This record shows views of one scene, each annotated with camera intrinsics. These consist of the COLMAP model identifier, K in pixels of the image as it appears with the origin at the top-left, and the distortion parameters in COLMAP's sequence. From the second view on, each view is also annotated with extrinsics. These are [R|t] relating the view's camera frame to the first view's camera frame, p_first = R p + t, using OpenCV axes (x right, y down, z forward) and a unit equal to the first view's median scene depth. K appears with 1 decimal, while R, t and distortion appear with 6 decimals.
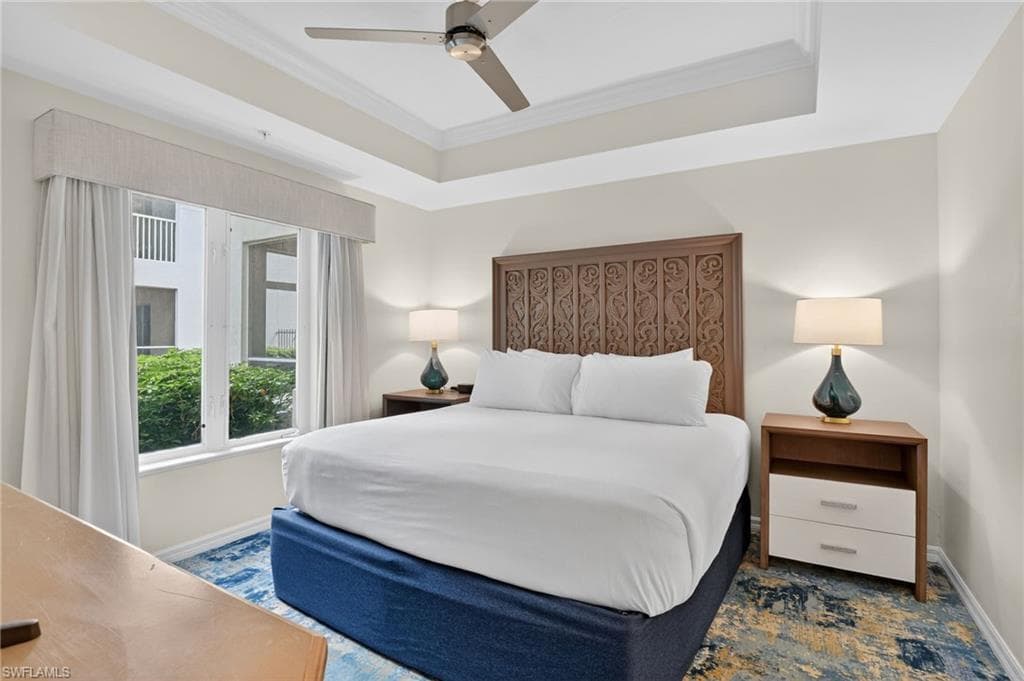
lens RADIAL K [[501.8, 0, 507.1], [0, 501.8, 338.1], [0, 0, 1]] dist [-0.003343, -0.001587]
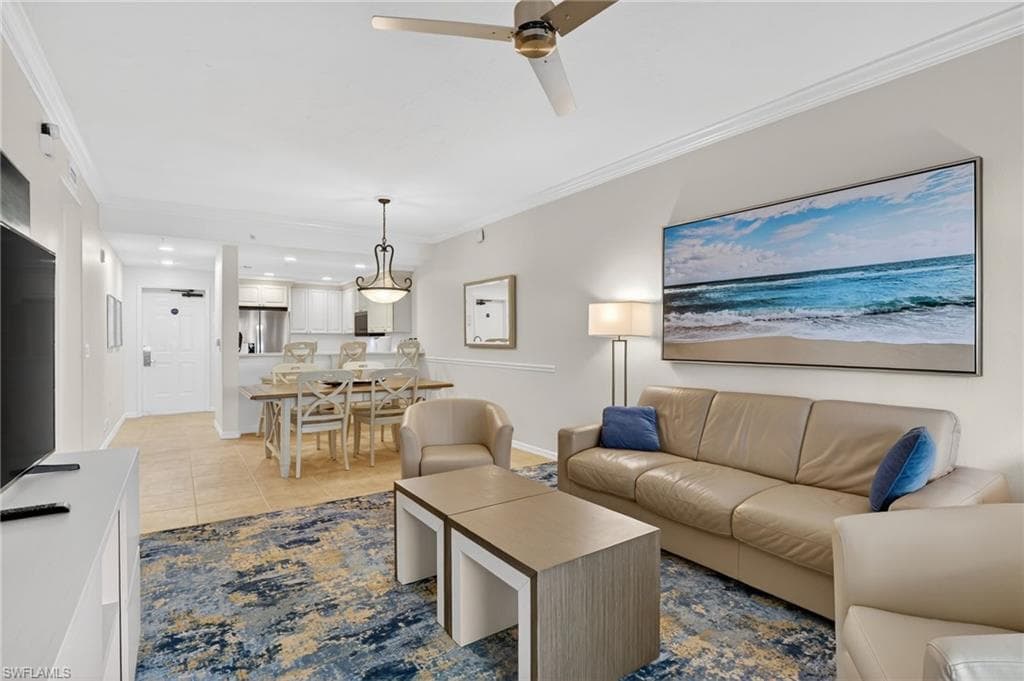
lens RADIAL K [[501.8, 0, 507.1], [0, 501.8, 338.1], [0, 0, 1]] dist [-0.003343, -0.001587]
pose [[-0.902705, -0.002611, 0.430253, -0.085172], [0.000799, 0.999970, 0.007743, -0.000886], [-0.430260, 0.007334, -0.902675, 0.439745]]
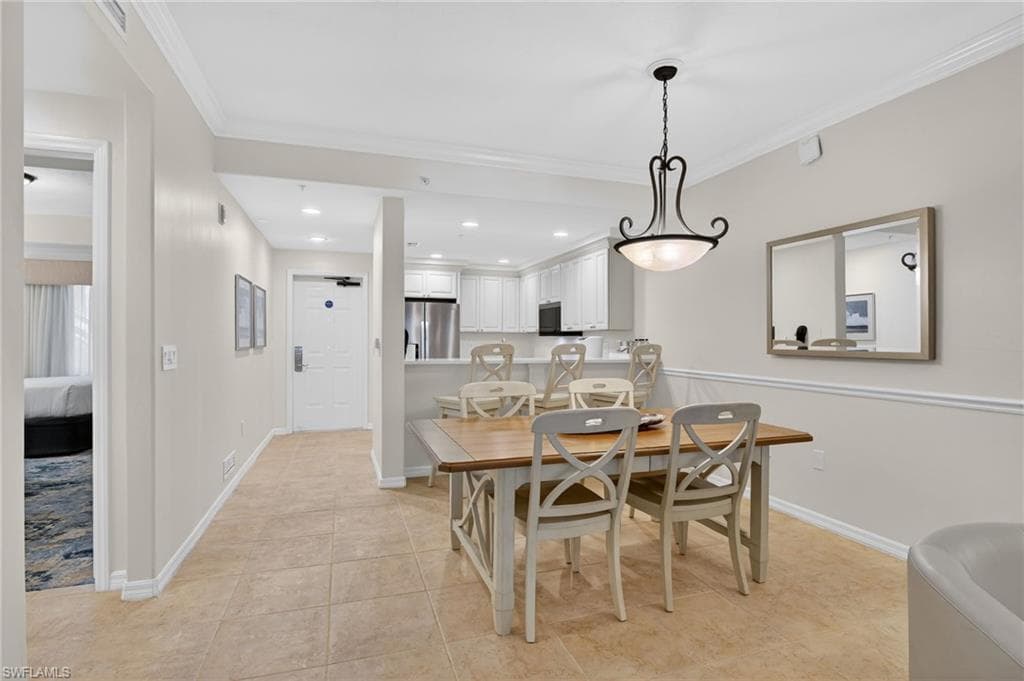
lens RADIAL K [[501.8, 0, 507.1], [0, 501.8, 338.1], [0, 0, 1]] dist [-0.003343, -0.001587]
pose [[-0.755433, -0.005522, 0.655202, 0.159075], [-0.002297, 0.999981, 0.005779, 0.002029], [-0.655222, 0.002861, -0.755431, 0.271048]]
